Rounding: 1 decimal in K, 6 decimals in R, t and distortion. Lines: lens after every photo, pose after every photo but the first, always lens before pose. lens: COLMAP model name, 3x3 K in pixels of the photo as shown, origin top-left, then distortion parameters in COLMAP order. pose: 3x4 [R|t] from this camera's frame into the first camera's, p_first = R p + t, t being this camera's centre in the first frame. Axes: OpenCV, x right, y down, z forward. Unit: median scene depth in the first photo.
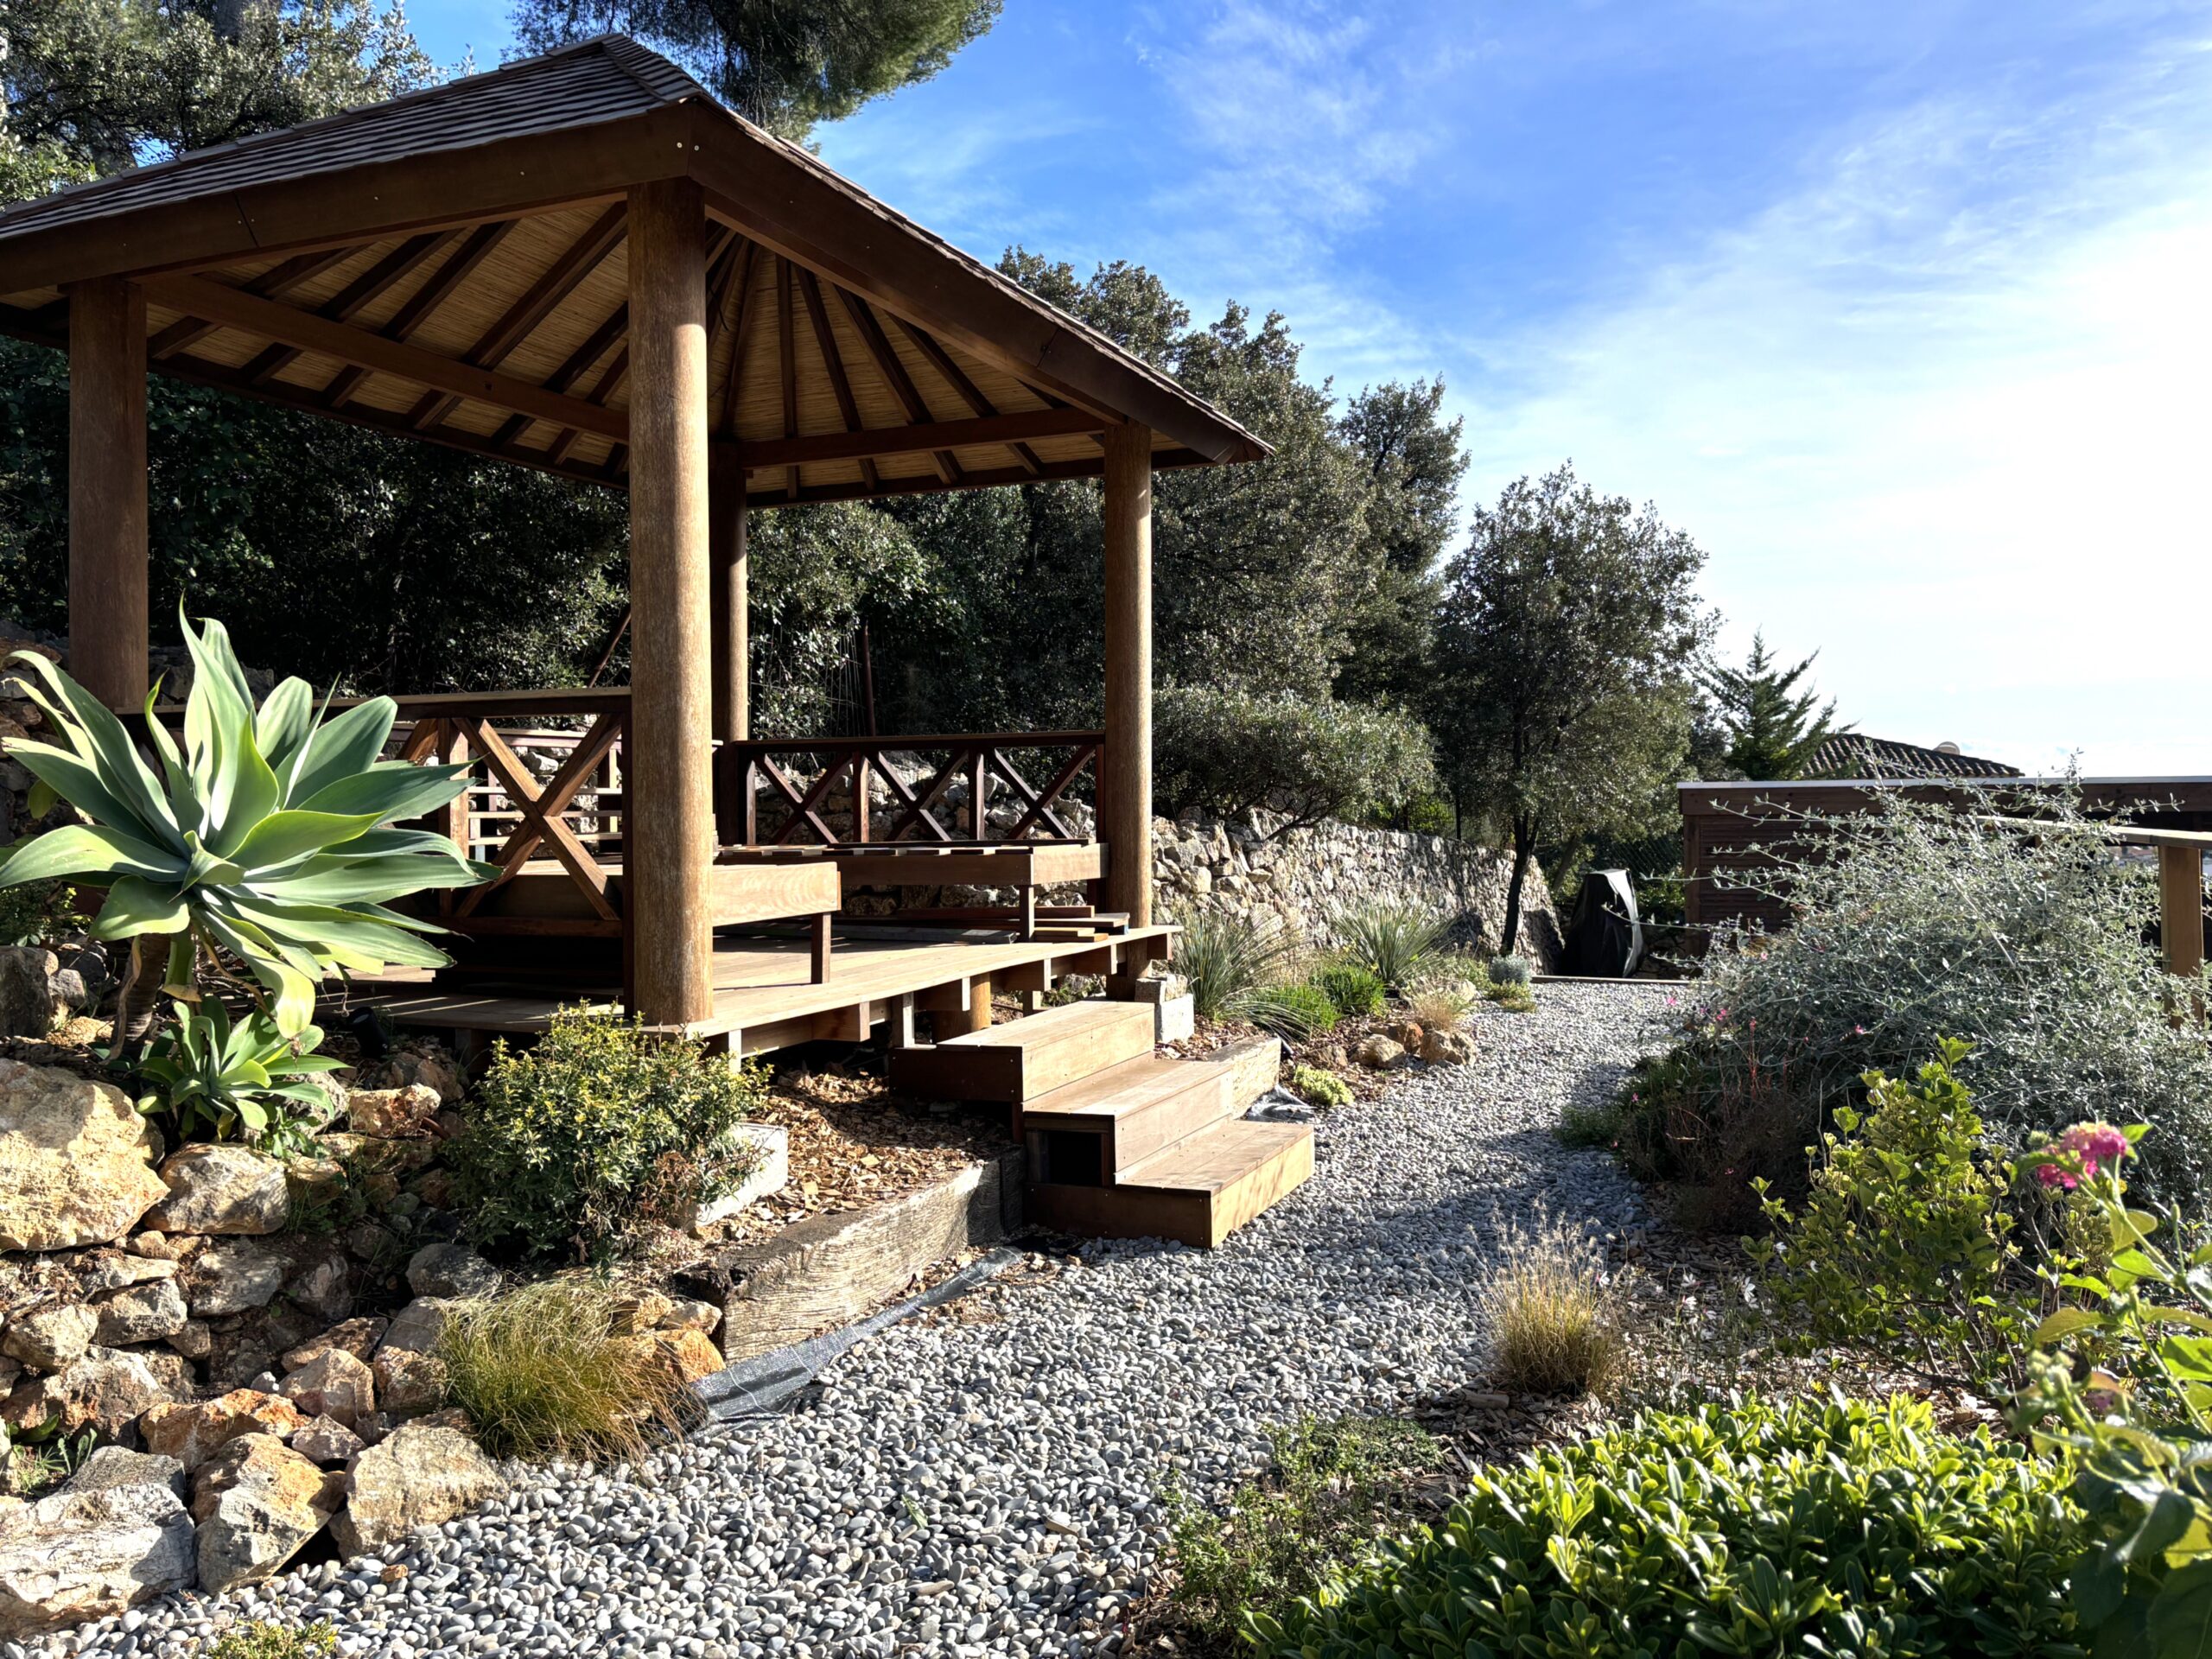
lens RADIAL K [[1653.8, 0, 1105.3], [0, 1653.8, 831.3], [0, 0, 1]] dist [0.051385, -0.052935]
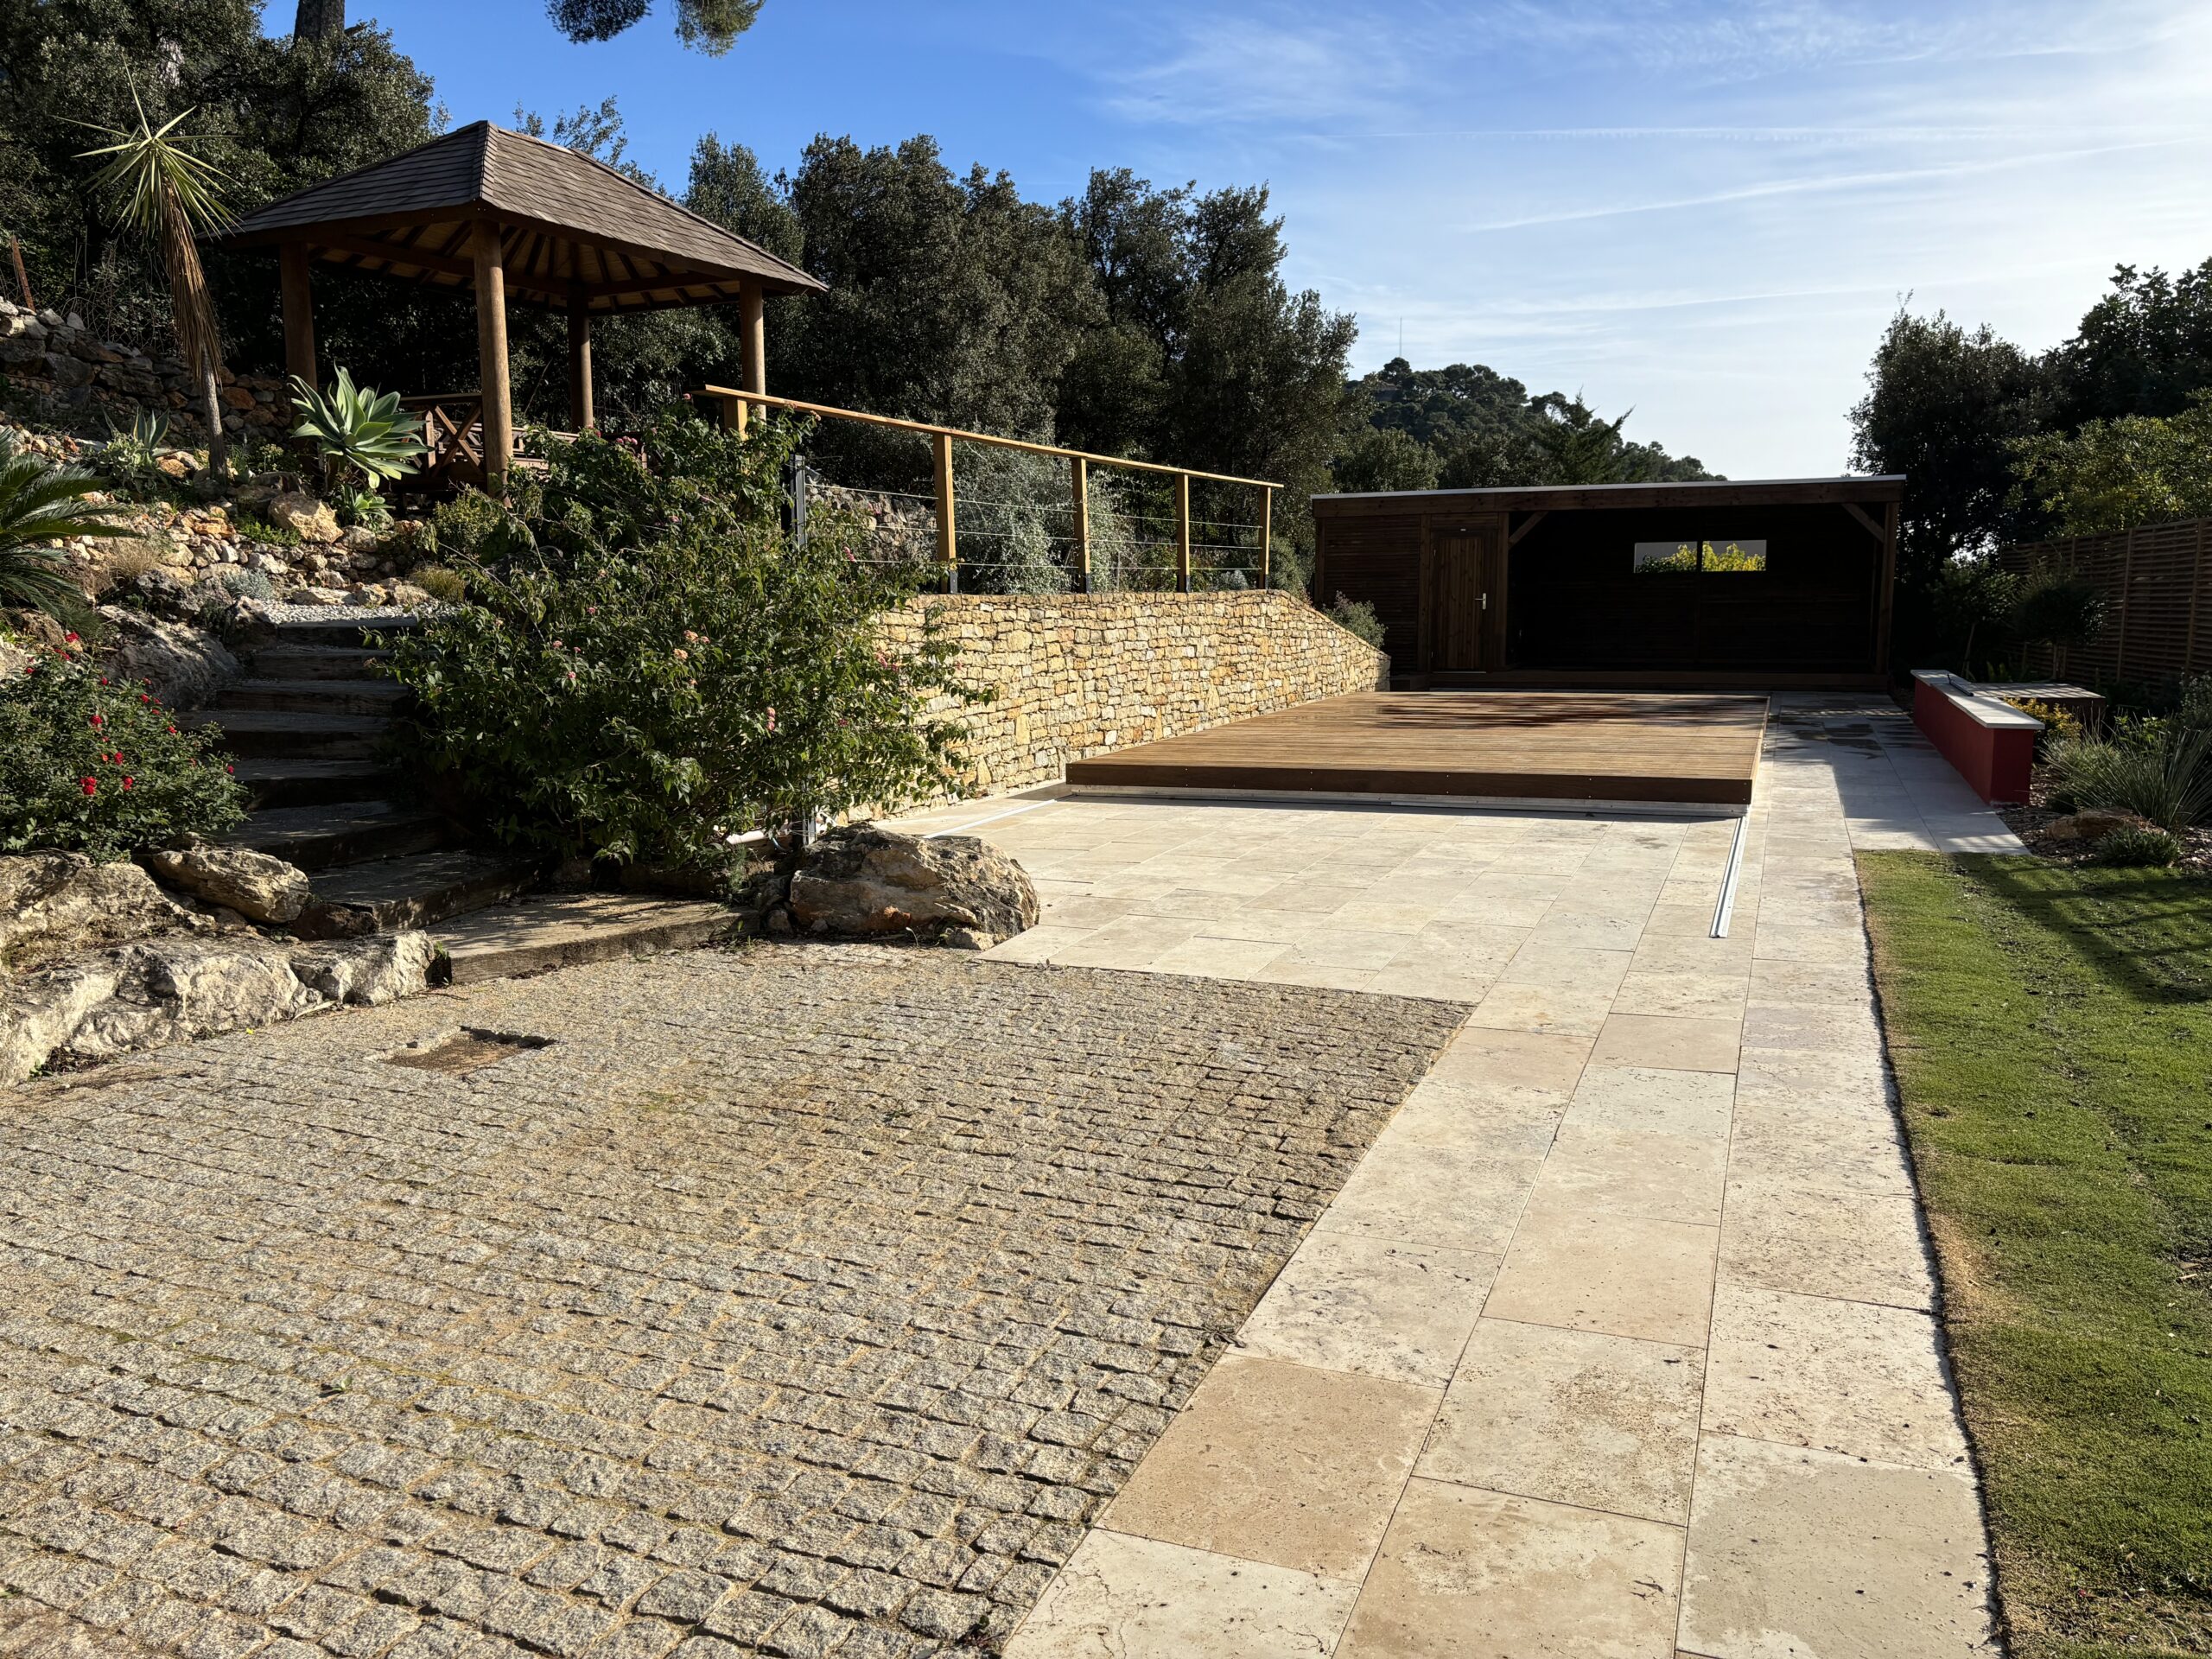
lens RADIAL K [[1653.8, 0, 1114.5], [0, 1653.8, 840.3], [0, 0, 1]] dist [0.051385, -0.052935]
pose [[0.998557, 0.003231, -0.053600, 0.991145], [0.003921, 0.991137, 0.132788, 0.310787], [0.053554, -0.132807, 0.989694, -1.959526]]
